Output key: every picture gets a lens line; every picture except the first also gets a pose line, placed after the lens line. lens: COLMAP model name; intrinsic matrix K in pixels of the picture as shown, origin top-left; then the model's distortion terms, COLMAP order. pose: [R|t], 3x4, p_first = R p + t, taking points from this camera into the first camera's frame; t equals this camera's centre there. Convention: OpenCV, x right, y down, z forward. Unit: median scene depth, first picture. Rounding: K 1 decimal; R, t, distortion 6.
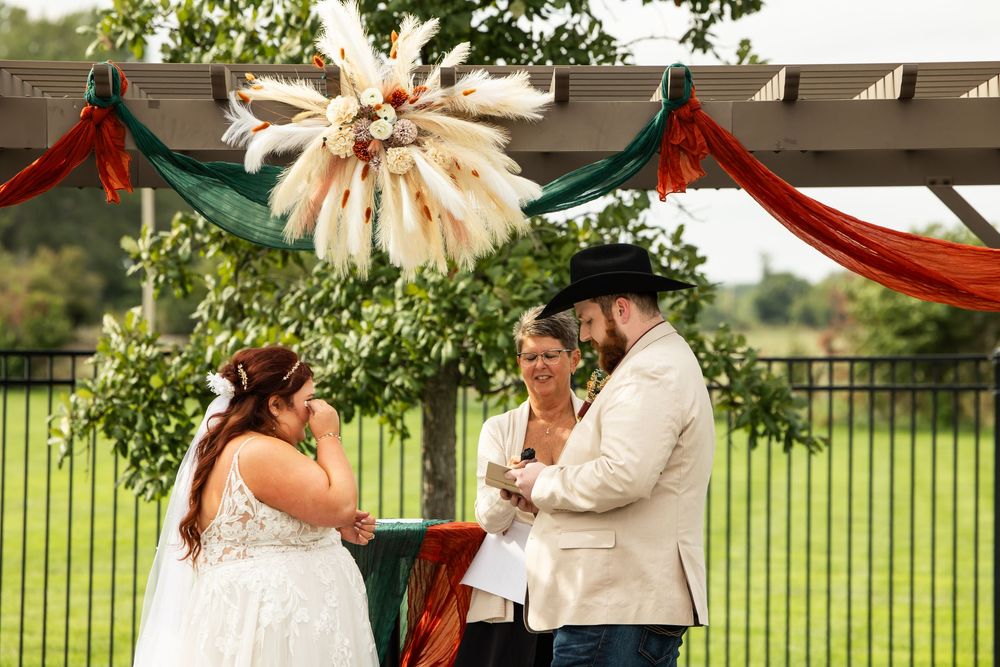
lens RADIAL K [[4944.3, 0, 500.0], [0, 4944.3, 333.5], [0, 0, 1]] dist [0.162314, -0.123477]
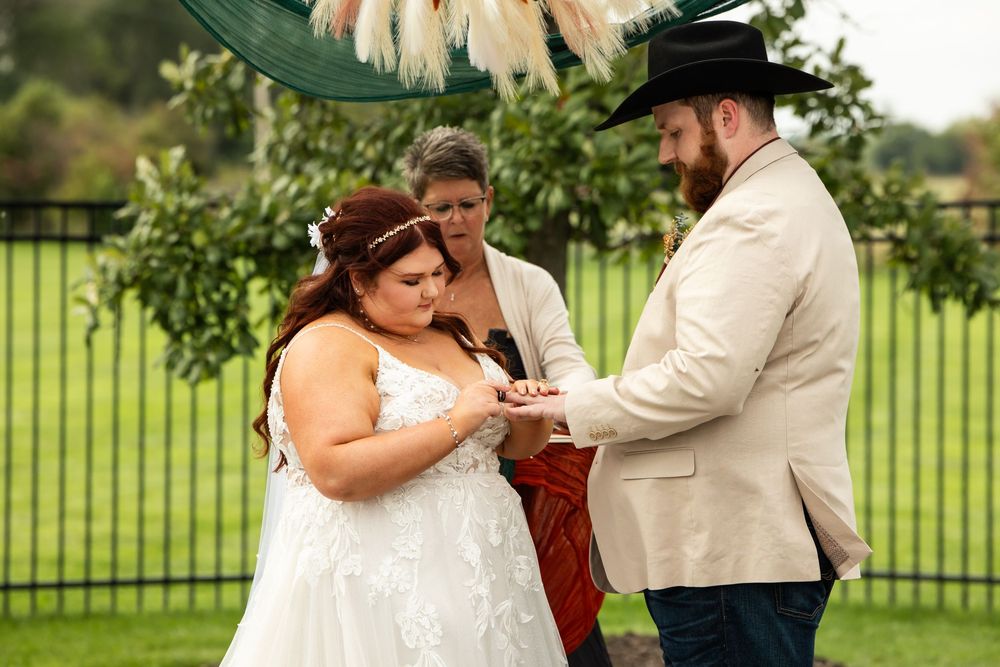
lens RADIAL K [[4944.3, 0, 500.0], [0, 4944.3, 333.5], [0, 0, 1]] dist [0.162314, -0.123477]
pose [[0.999047, -0.006912, -0.043090, 0.015278], [0.008204, 0.999520, 0.029885, 0.001359], [0.042863, -0.030210, 0.998624, 0.181754]]
